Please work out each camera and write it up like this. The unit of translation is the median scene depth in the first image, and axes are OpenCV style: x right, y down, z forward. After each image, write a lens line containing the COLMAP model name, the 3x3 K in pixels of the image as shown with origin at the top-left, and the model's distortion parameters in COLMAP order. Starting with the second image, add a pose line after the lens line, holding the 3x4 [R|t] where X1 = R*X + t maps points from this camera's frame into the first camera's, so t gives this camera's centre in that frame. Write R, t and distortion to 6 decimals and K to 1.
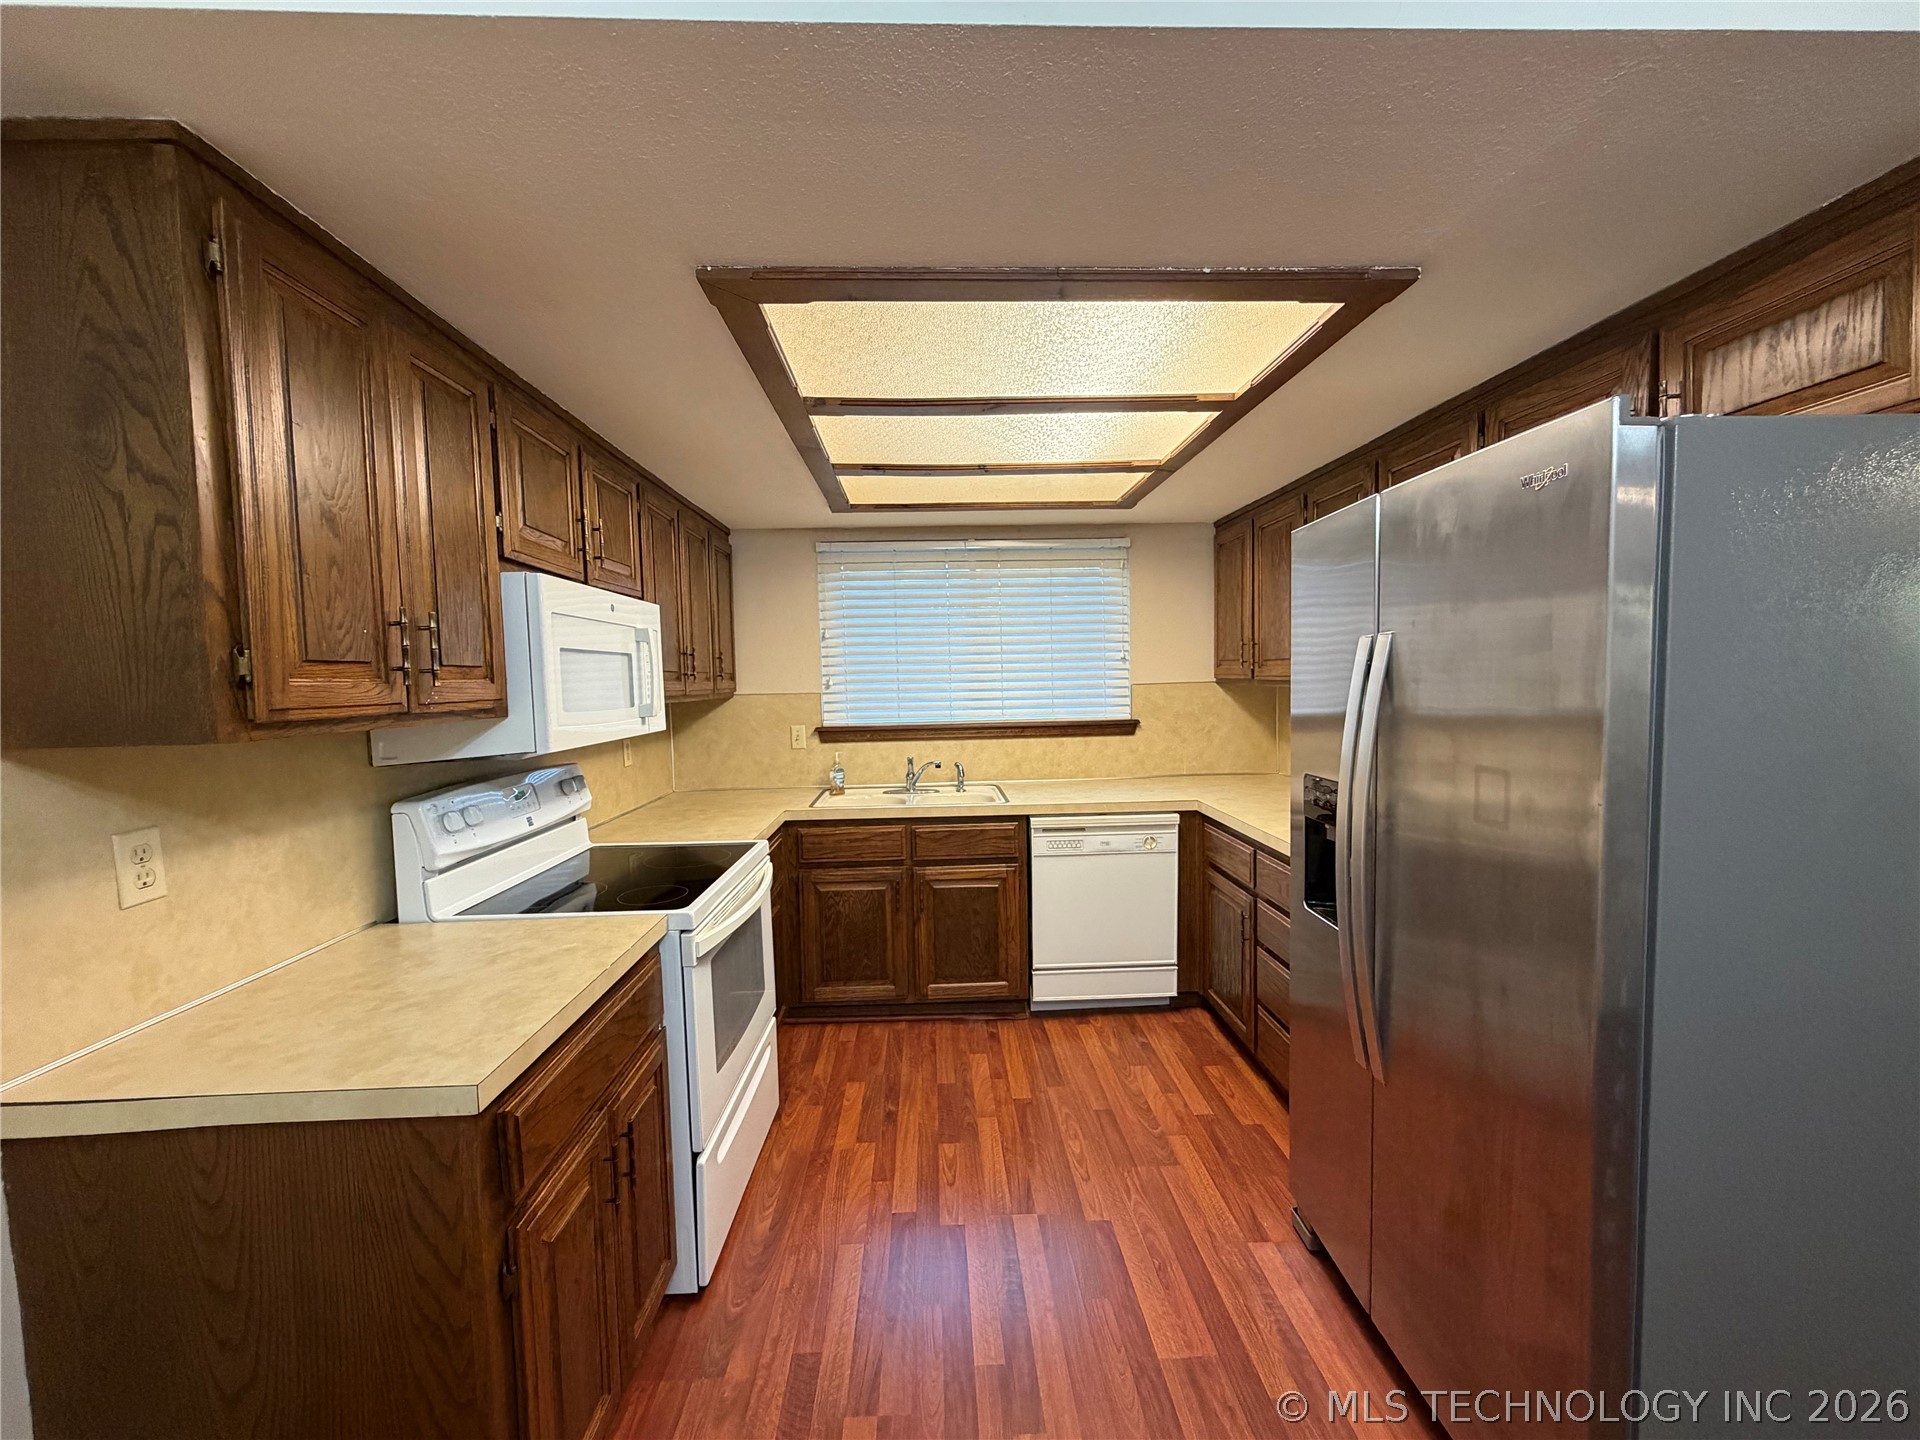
lens RADIAL K [[766.4, 0, 960.0], [0, 766.4, 722.8], [0, 0, 1]] dist [-0.000982, -0.000762]
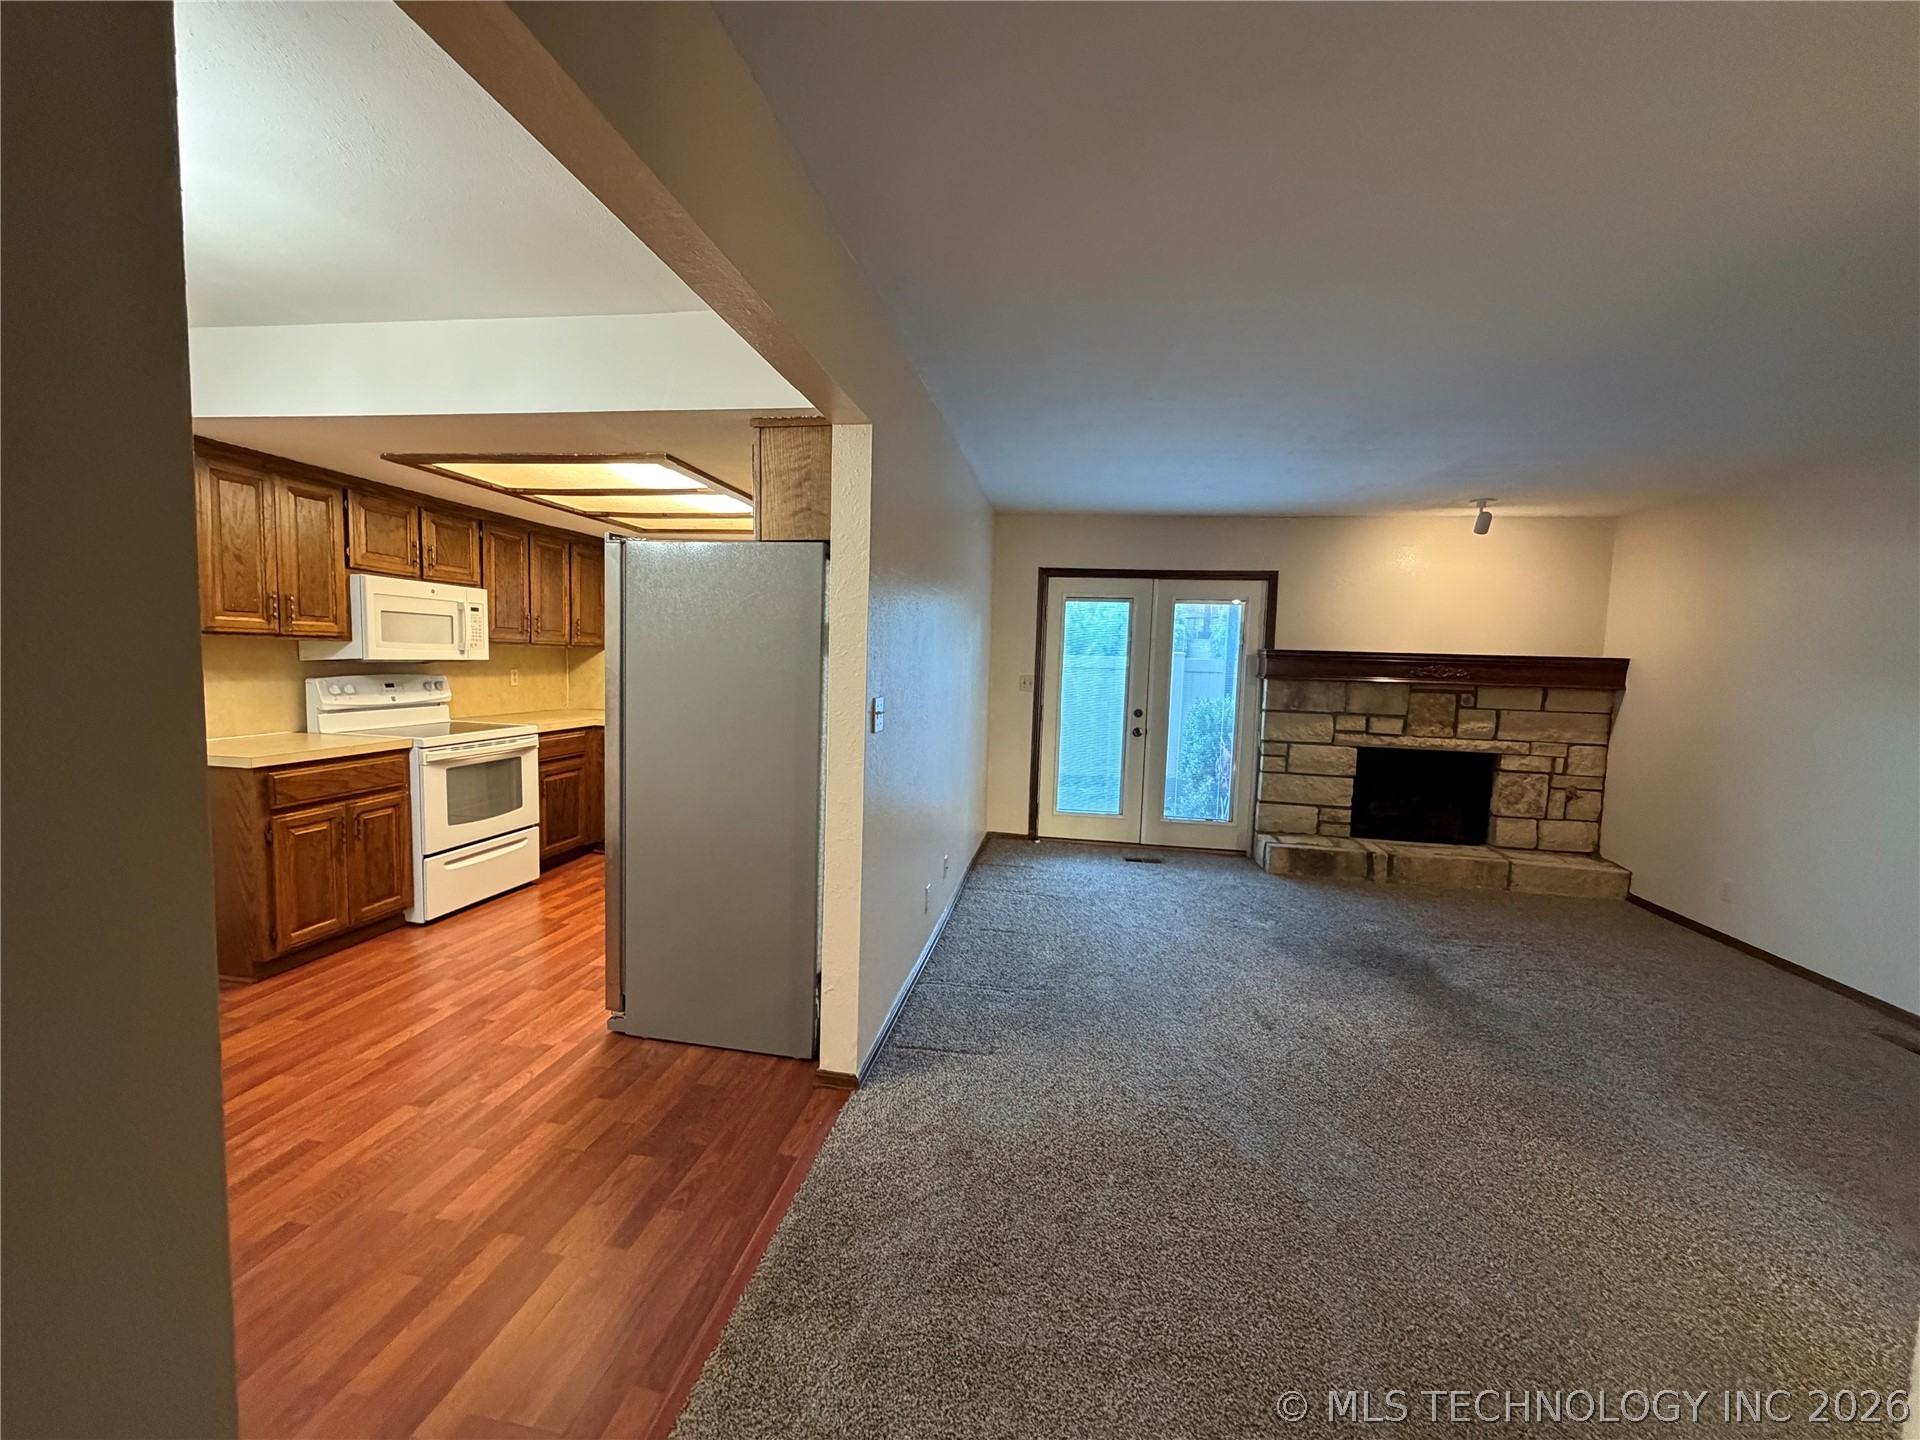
lens RADIAL K [[766.4, 0, 960.5], [0, 766.4, 720.2], [0, 0, 1]] dist [-0.000982, -0.000762]
pose [[0.979752, 0.069970, -0.187591, 1.513032], [-0.066430, 0.997475, 0.025101, 0.046247], [0.188873, -0.012131, 0.981927, -0.799587]]
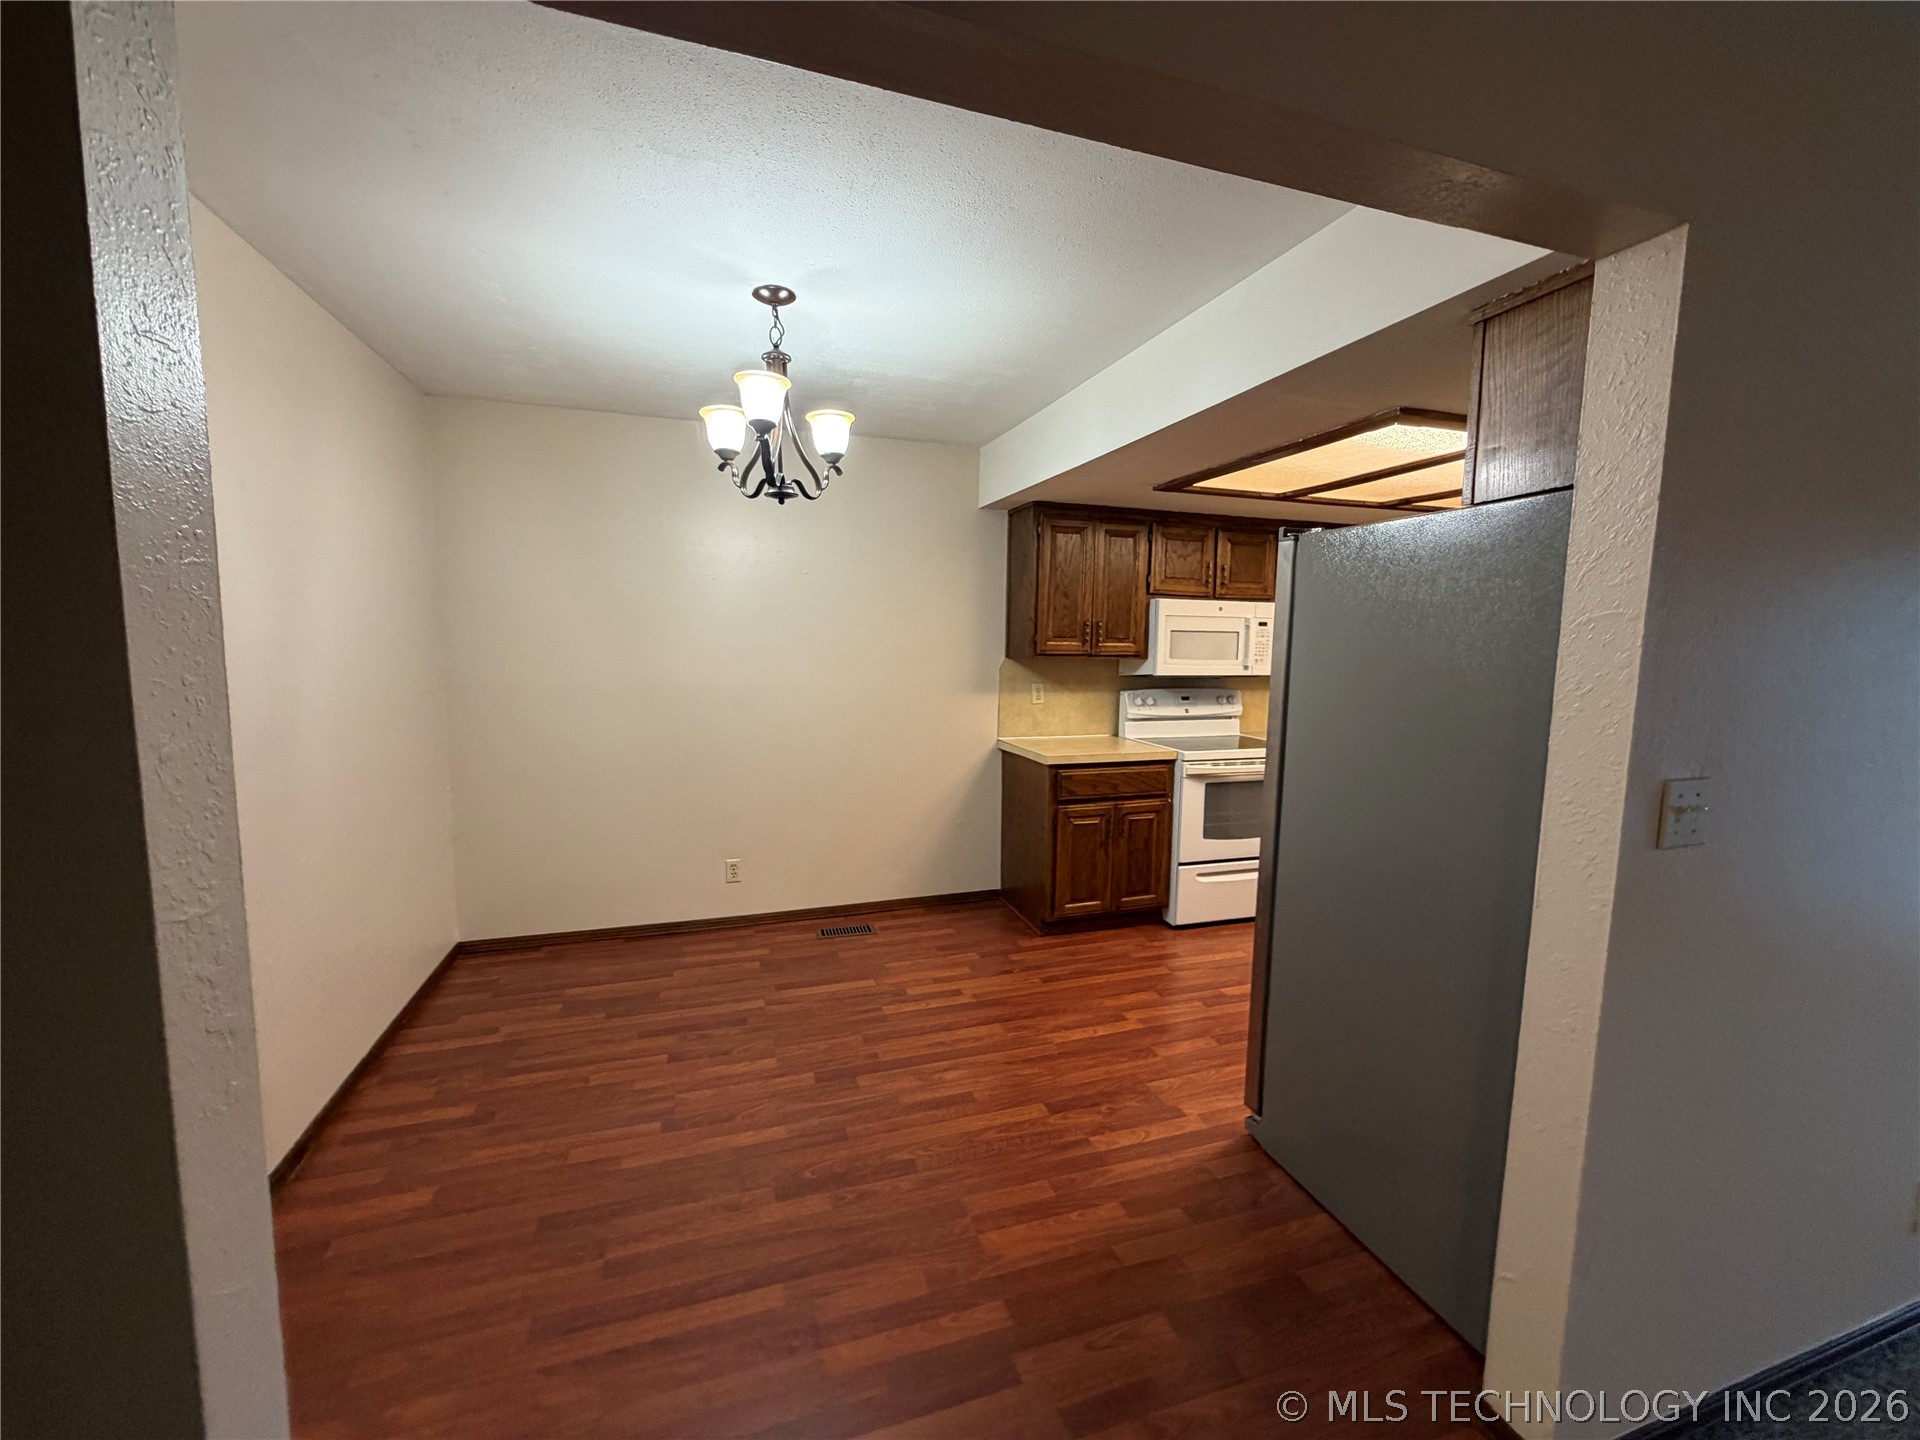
lens RADIAL K [[766.4, 0, 953.1], [0, 766.4, 721.4], [0, 0, 1]] dist [-0.000982, -0.000762]
pose [[0.271919, 0.127018, -0.953901, 1.580715], [-0.078009, 0.990898, 0.109707, -0.030240], [0.959153, 0.044581, 0.279352, -0.258921]]
